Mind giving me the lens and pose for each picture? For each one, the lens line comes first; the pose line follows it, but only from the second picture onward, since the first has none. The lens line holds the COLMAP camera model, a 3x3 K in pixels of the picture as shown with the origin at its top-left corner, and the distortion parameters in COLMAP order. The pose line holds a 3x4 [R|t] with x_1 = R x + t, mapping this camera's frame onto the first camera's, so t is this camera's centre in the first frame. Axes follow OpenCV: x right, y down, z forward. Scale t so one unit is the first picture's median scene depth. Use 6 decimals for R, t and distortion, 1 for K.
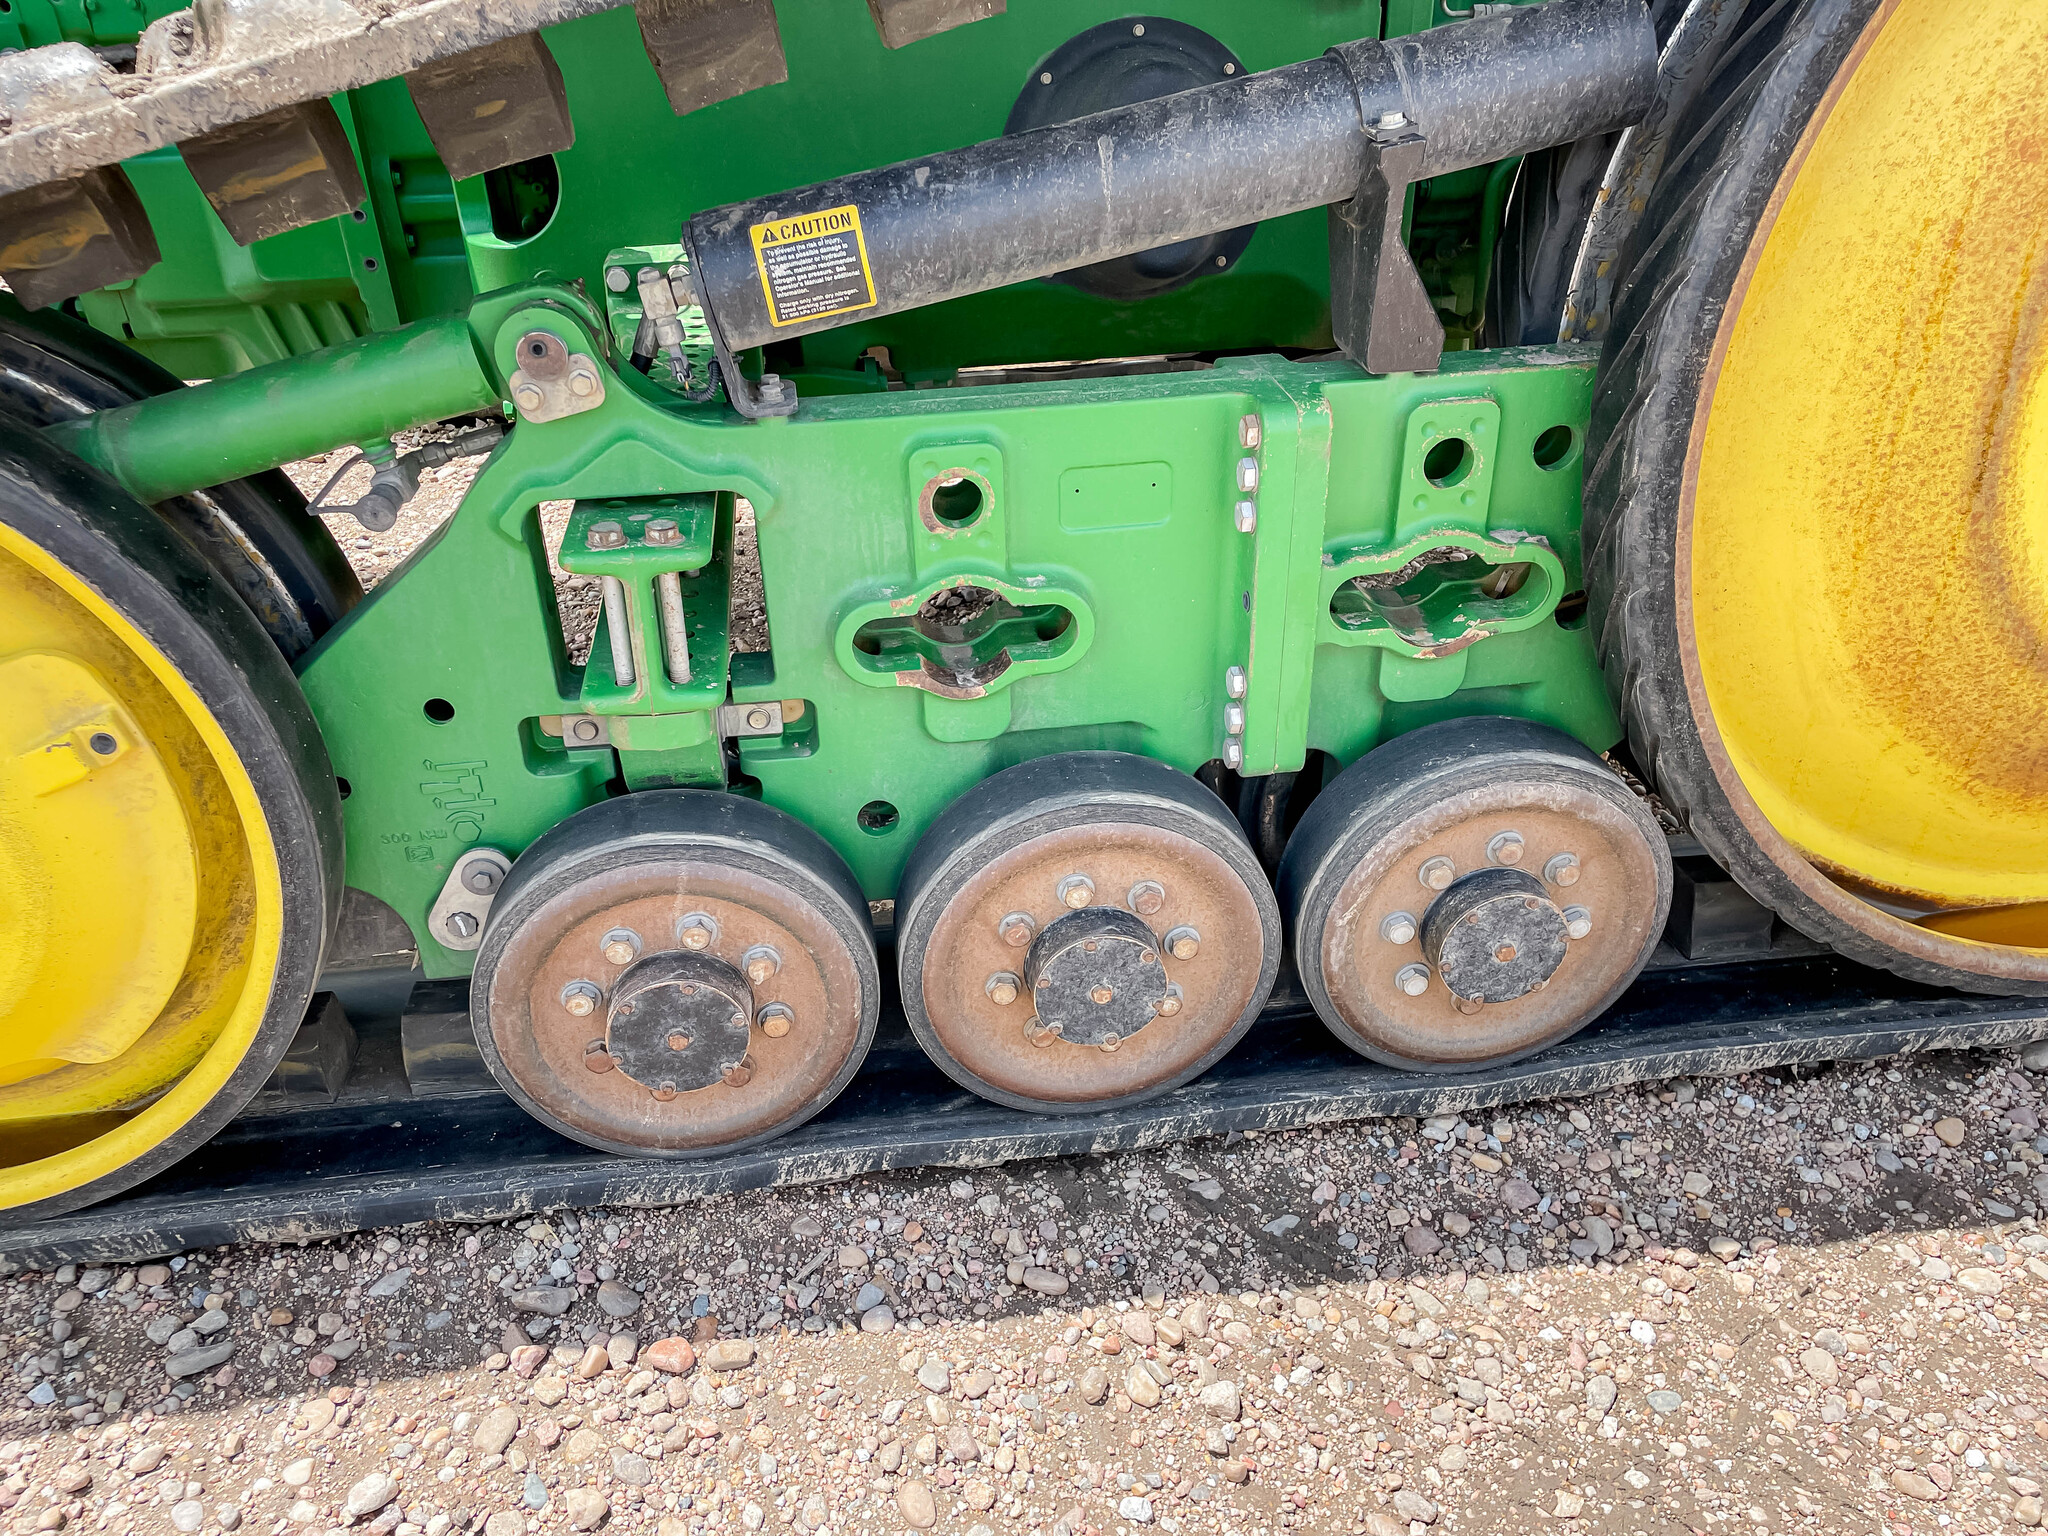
lens RADIAL K [[1541.7, 0, 1005.8], [0, 1541.7, 774.9], [0, 0, 1]] dist [0.090139, -0.115026]
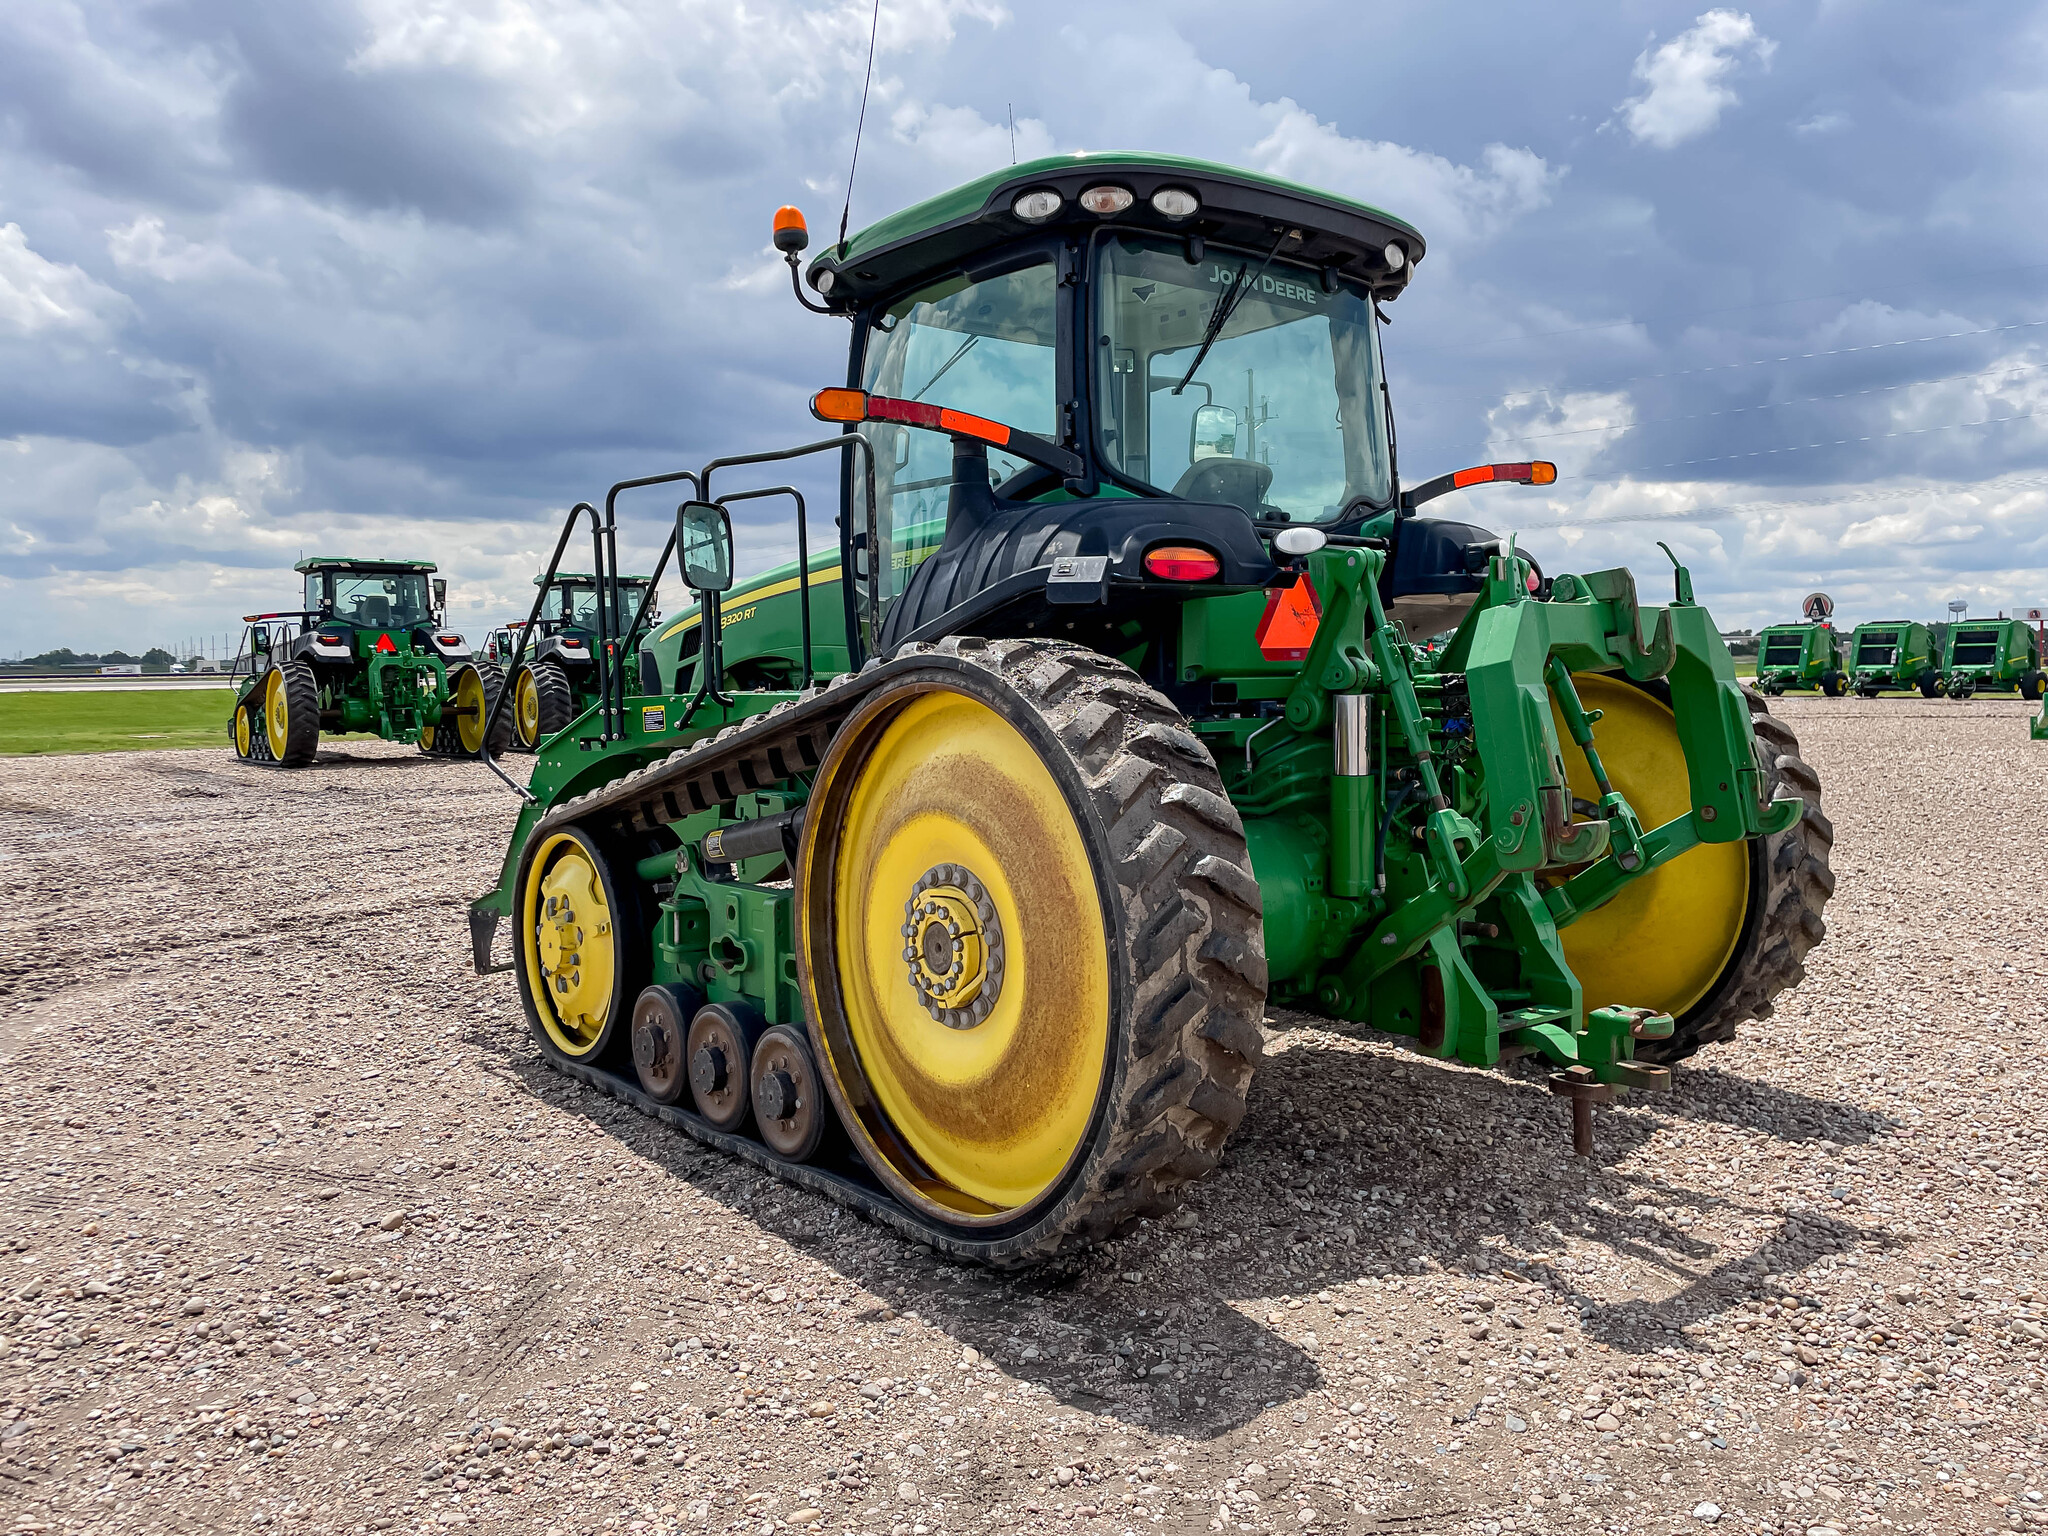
lens RADIAL K [[1550.0, 0, 1008.4], [0, 1550.0, 729.2], [0, 0, 1]] dist [0.080938, -0.101381]
pose [[0.516029, 0.046713, -0.855296, 3.132572], [-0.432473, 0.876109, -0.213076, -0.058861], [0.739379, 0.479846, 0.472299, -0.373698]]
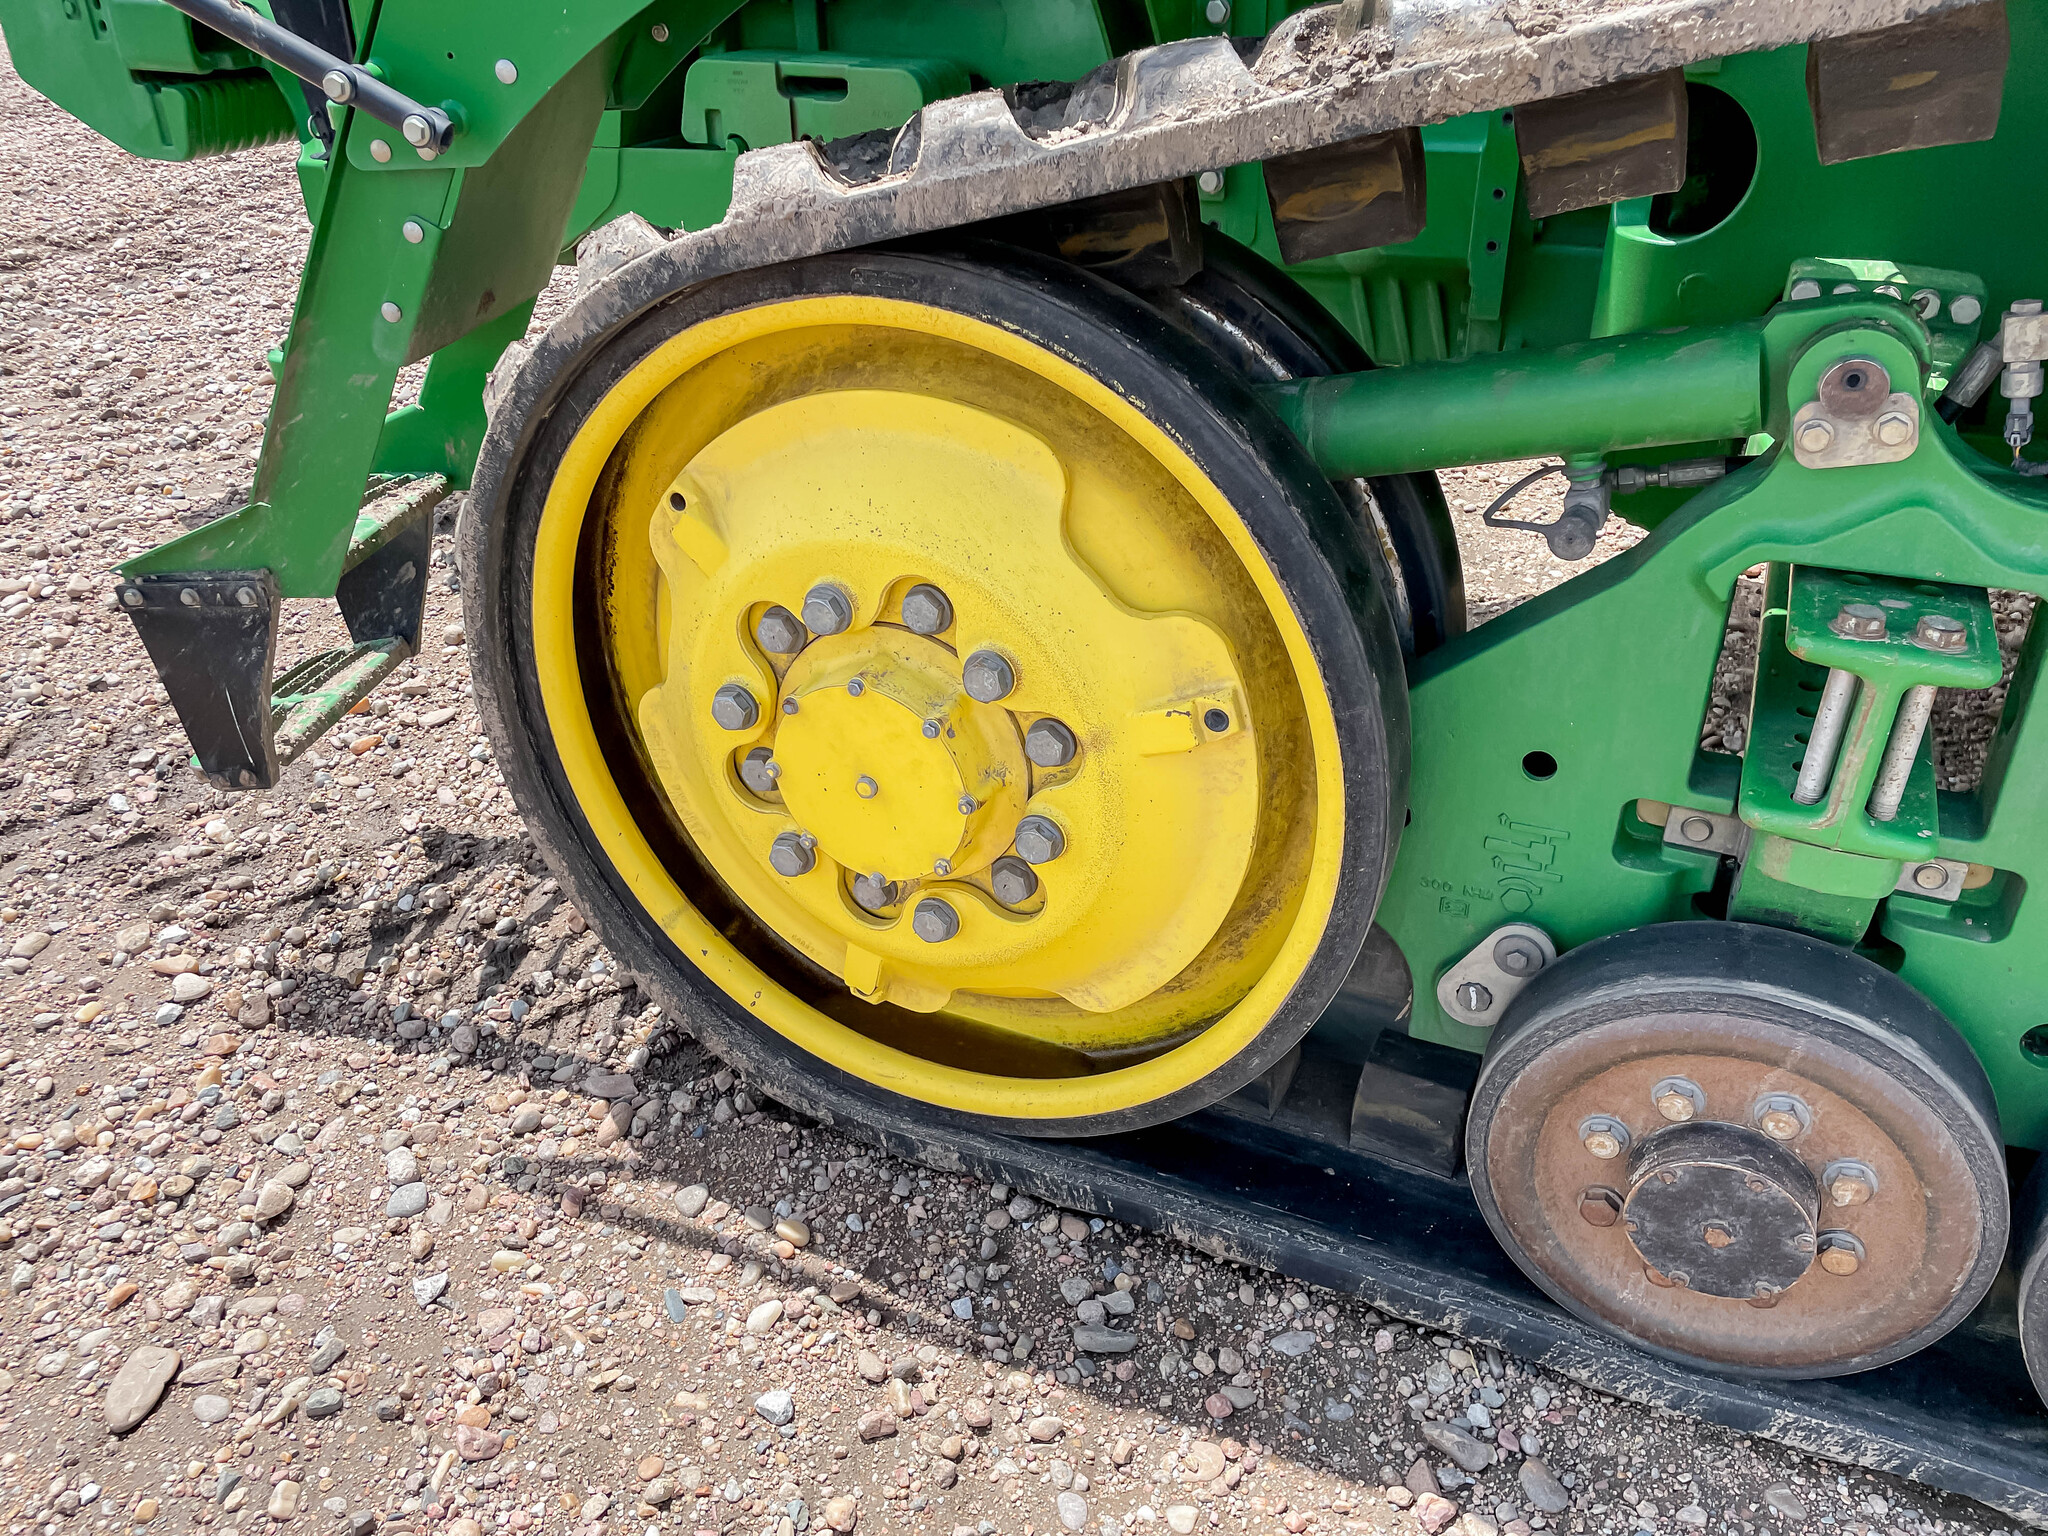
lens RADIAL K [[1541.7, 0, 1008.1], [0, 1541.7, 775.8], [0, 0, 1]] dist [0.090139, -0.115026]
pose [[0.845983, 0.269743, -0.459947, -0.213326], [-0.267364, 0.960918, 0.071780, -0.018589], [0.461334, 0.062249, 0.885040, 0.092173]]
